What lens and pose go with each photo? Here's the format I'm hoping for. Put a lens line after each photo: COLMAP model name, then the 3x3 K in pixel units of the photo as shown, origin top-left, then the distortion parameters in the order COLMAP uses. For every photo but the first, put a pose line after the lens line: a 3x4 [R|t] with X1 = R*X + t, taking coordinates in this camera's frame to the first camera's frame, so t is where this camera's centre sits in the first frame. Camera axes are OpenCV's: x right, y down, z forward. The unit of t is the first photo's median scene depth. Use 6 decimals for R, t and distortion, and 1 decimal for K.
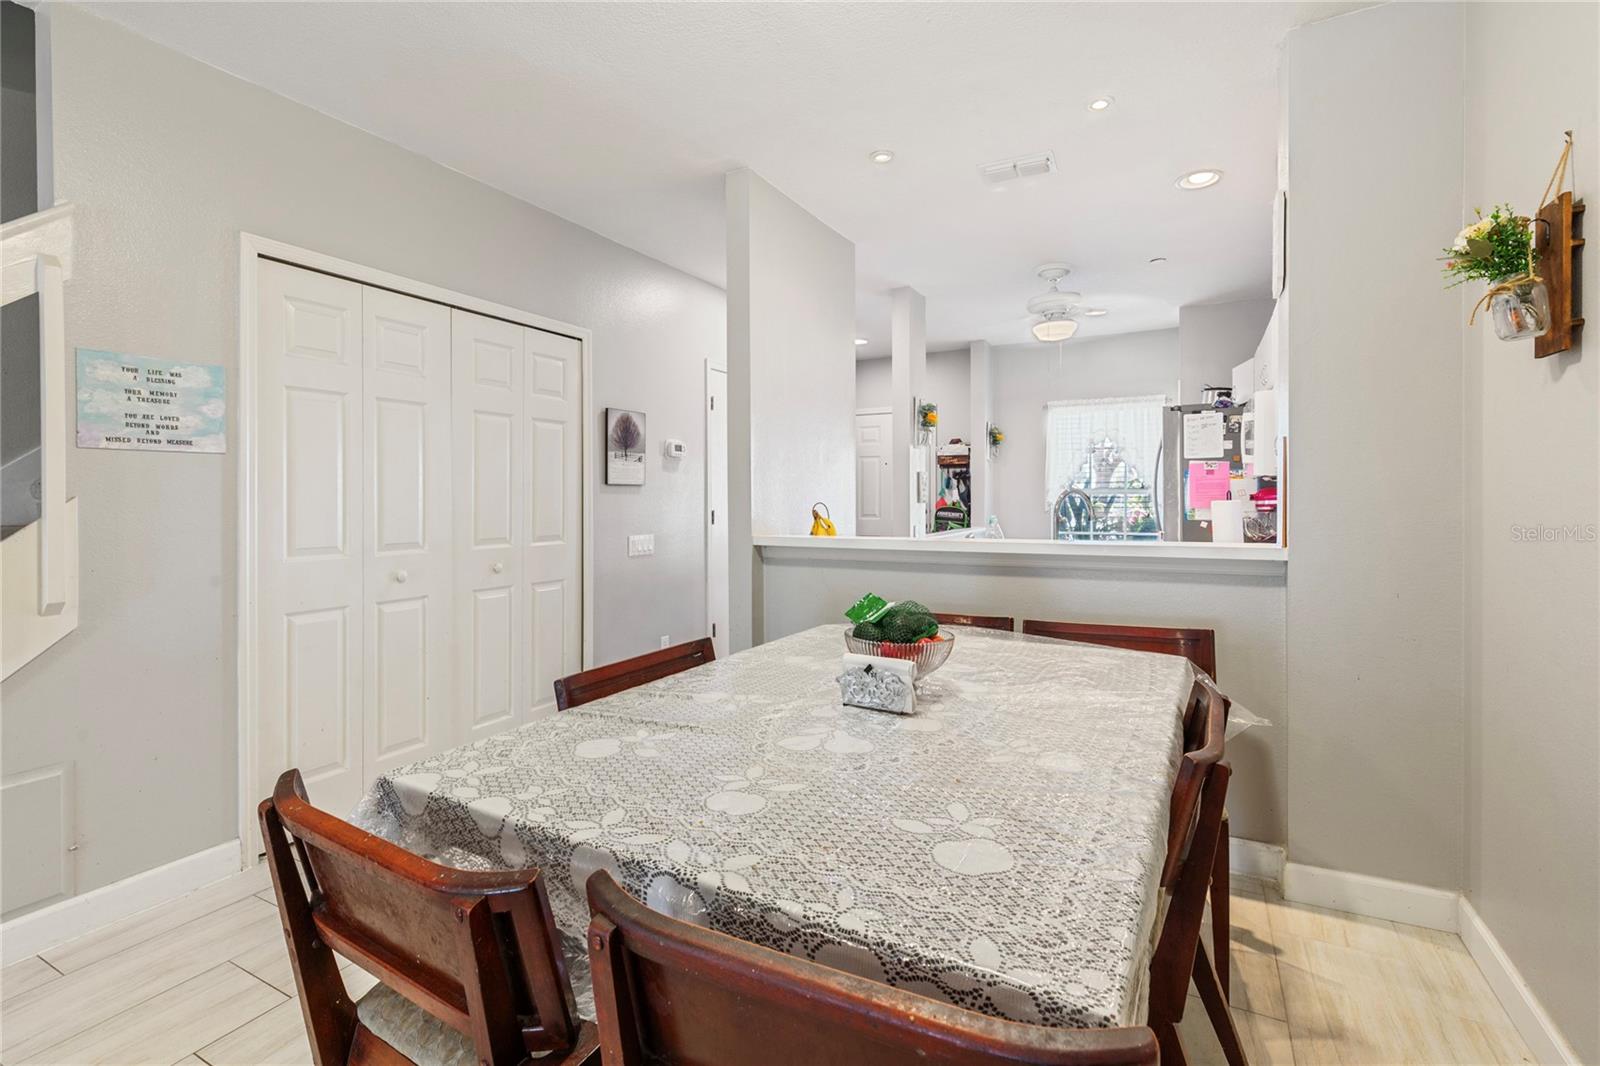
lens RADIAL K [[731.3, 0, 796.4], [0, 731.3, 494.7], [0, 0, 1]] dist [0.003834, -0.001291]
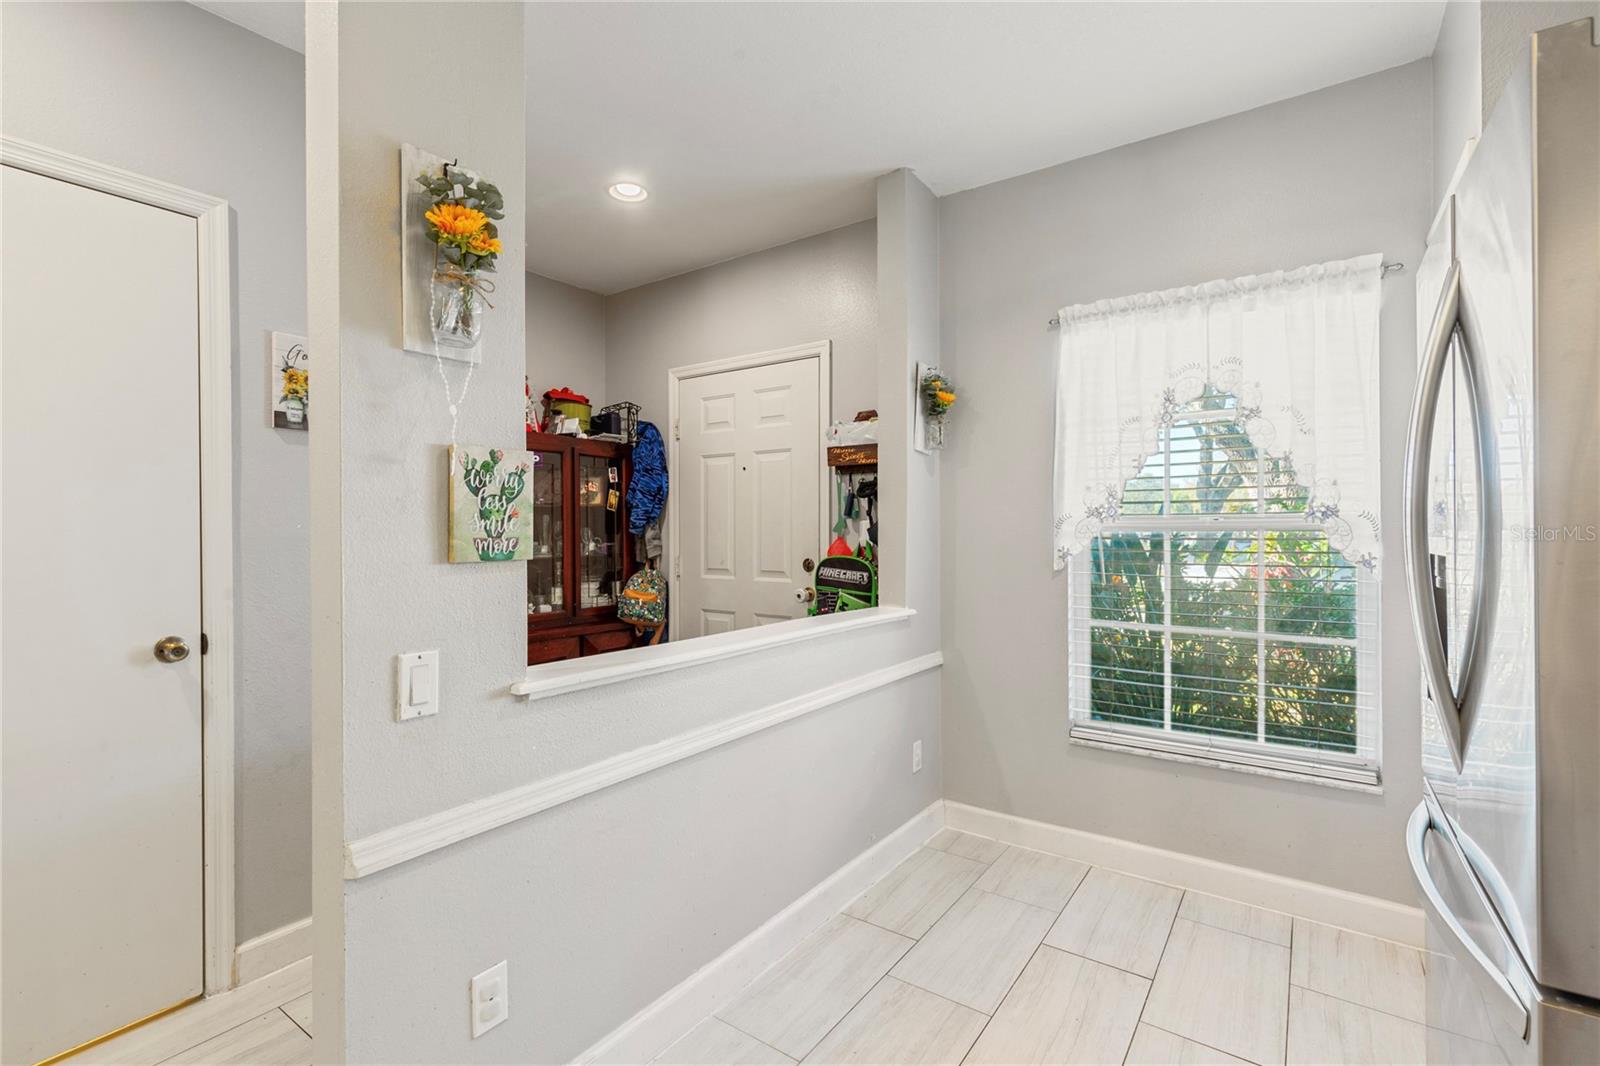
lens RADIAL K [[731.3, 0, 799.3], [0, 731.3, 527.7], [0, 0, 1]] dist [0.003834, -0.001291]
pose [[0.994427, 0.003299, -0.105372, 0.229423], [-0.003414, 0.999994, -0.000913, -0.001516], [0.105369, 0.001268, 0.994432, 0.543328]]
